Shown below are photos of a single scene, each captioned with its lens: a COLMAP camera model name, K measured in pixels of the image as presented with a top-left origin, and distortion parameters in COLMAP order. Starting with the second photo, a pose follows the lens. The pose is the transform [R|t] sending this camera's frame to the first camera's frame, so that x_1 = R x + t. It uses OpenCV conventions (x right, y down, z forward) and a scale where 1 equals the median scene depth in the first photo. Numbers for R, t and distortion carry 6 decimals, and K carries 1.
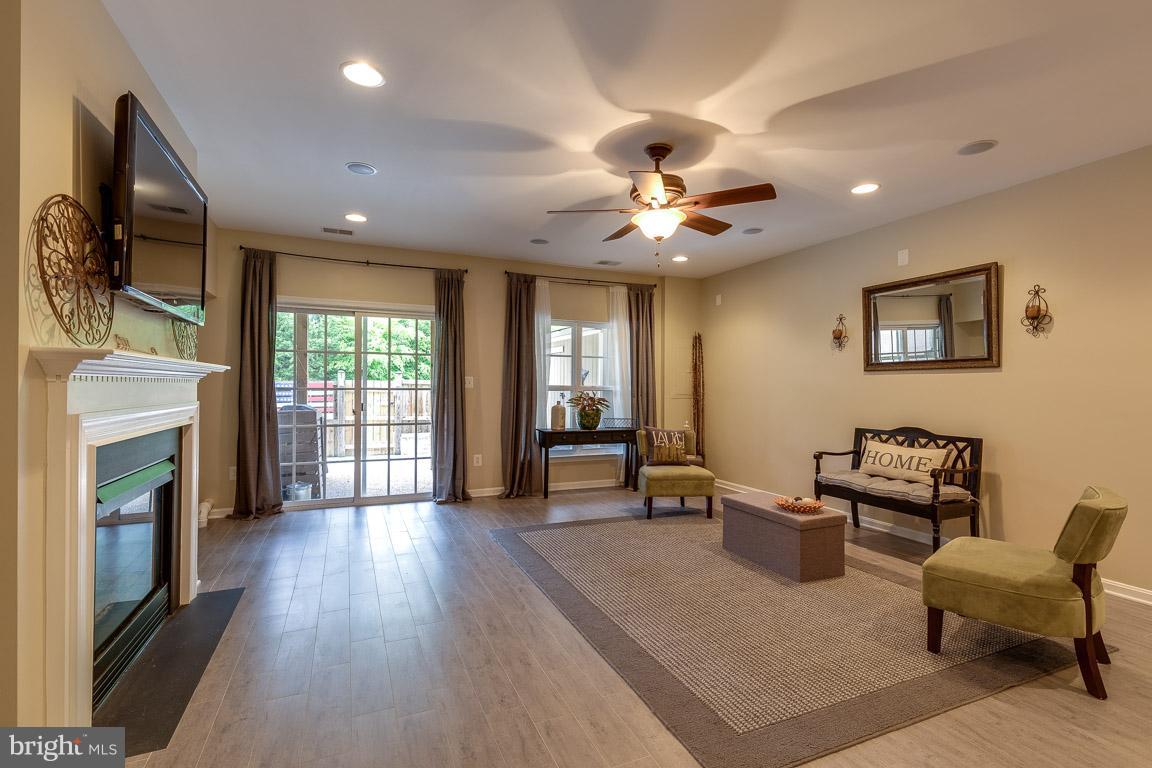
lens RADIAL K [[521.5, 0, 580.8], [0, 521.5, 383.1], [0, 0, 1]] dist [0.011077, -0.001020]
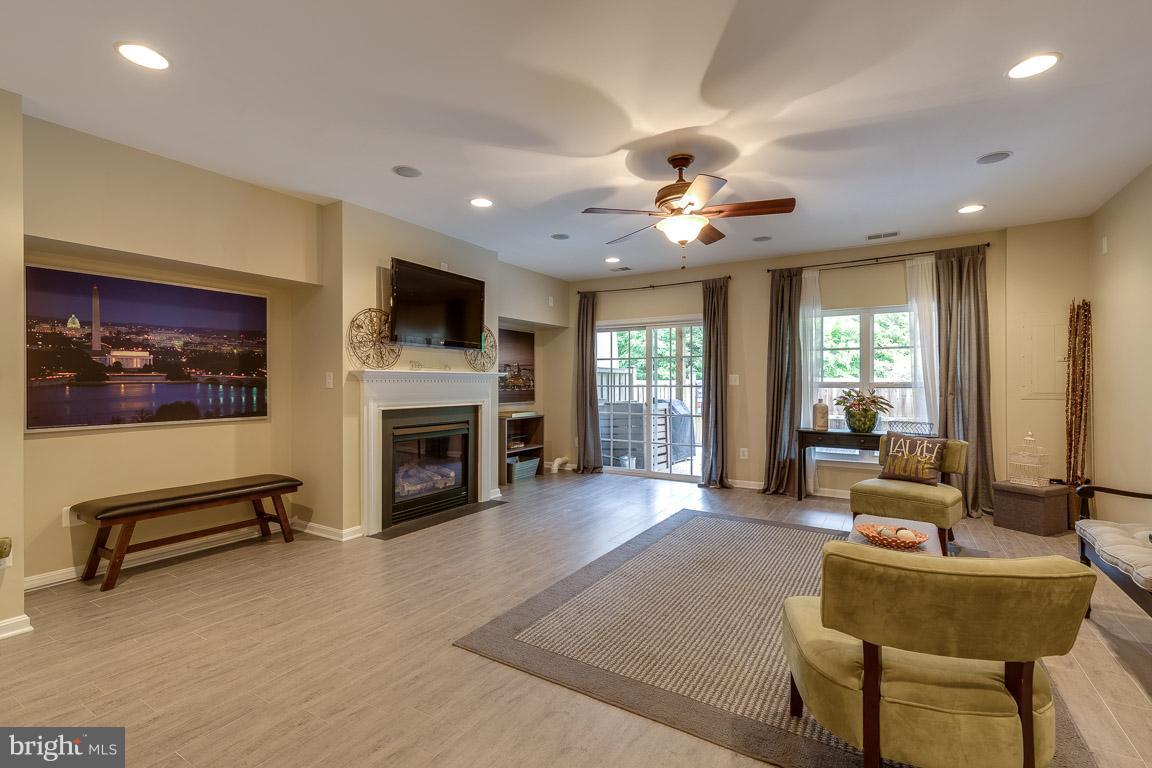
lens RADIAL K [[521.5, 0, 575.3], [0, 521.5, 380.6], [0, 0, 1]] dist [0.011077, -0.001020]
pose [[0.566175, -0.011721, -0.824201, 0.617759], [0.010488, 0.999920, -0.007015, 0.005376], [0.824218, -0.004672, 0.566253, 0.151028]]
